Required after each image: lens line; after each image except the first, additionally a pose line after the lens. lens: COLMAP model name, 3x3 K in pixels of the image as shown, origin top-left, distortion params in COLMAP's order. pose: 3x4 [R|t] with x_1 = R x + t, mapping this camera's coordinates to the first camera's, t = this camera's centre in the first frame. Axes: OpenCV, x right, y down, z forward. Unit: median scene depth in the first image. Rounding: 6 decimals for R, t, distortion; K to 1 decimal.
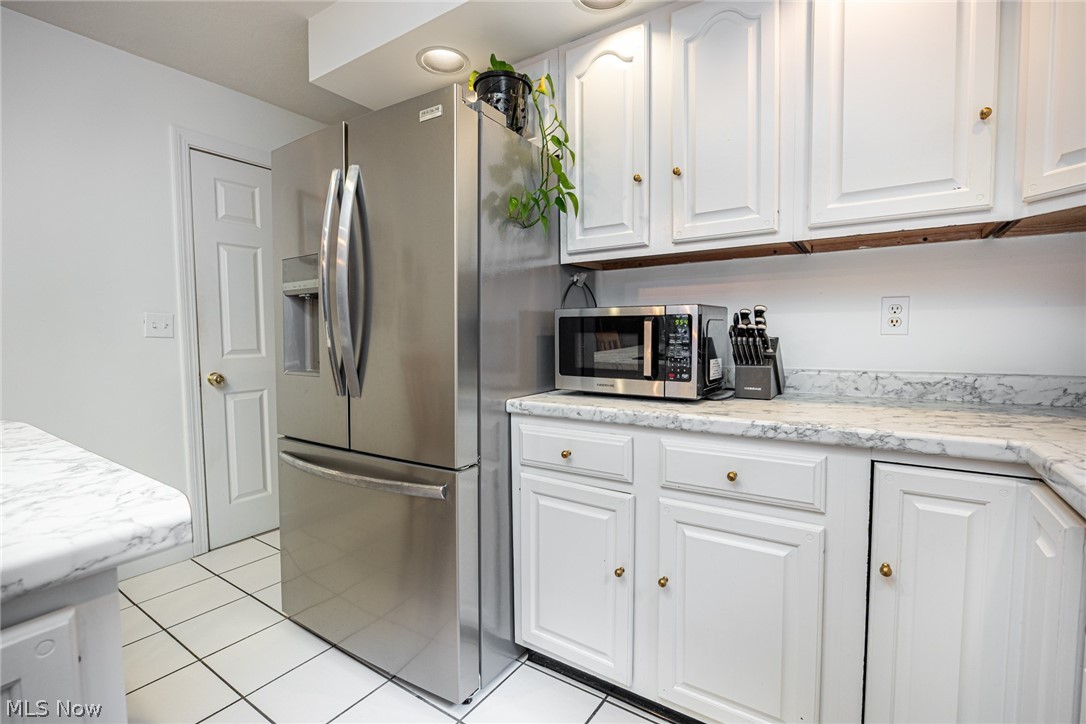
lens RADIAL K [[502.6, 0, 543.2], [0, 502.6, 363.4], [0, 0, 1]] dist [-0.004206, -0.000471]
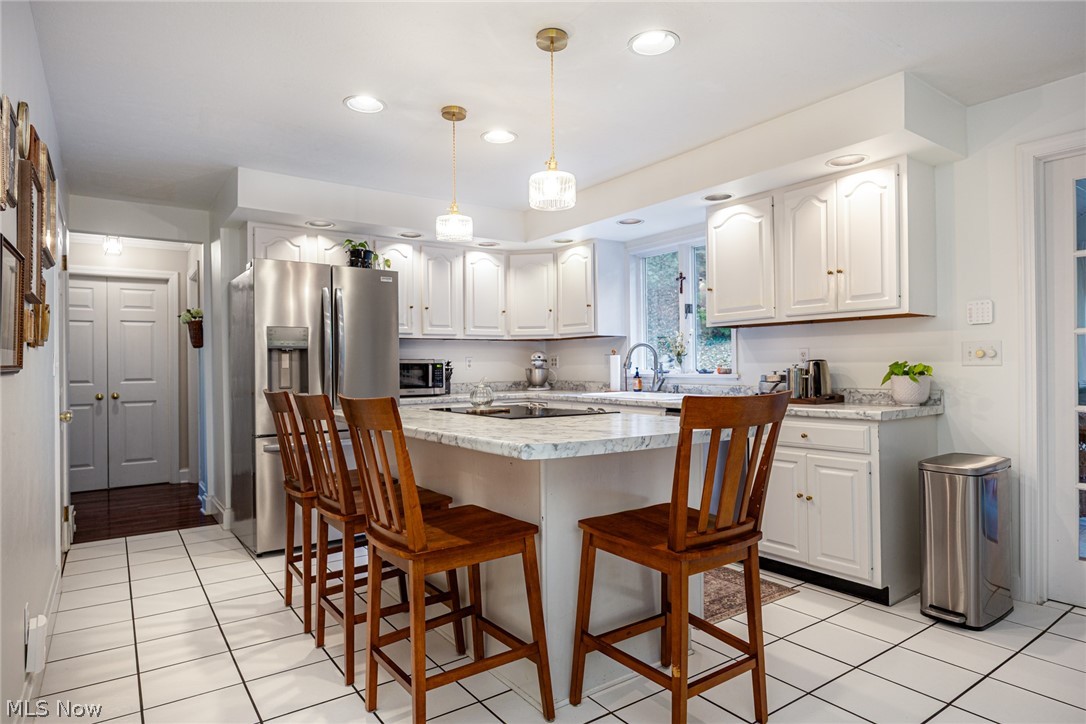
lens RADIAL K [[620.1, 0, 544.2], [0, 620.1, 362.8], [0, 0, 1]] dist [-0.002997, 0.000138]
pose [[0.349352, 0.007347, 0.936963, -2.627043], [0.057755, 0.997899, -0.029359, 0.032240], [-0.935210, 0.064371, 0.348193, -0.690819]]
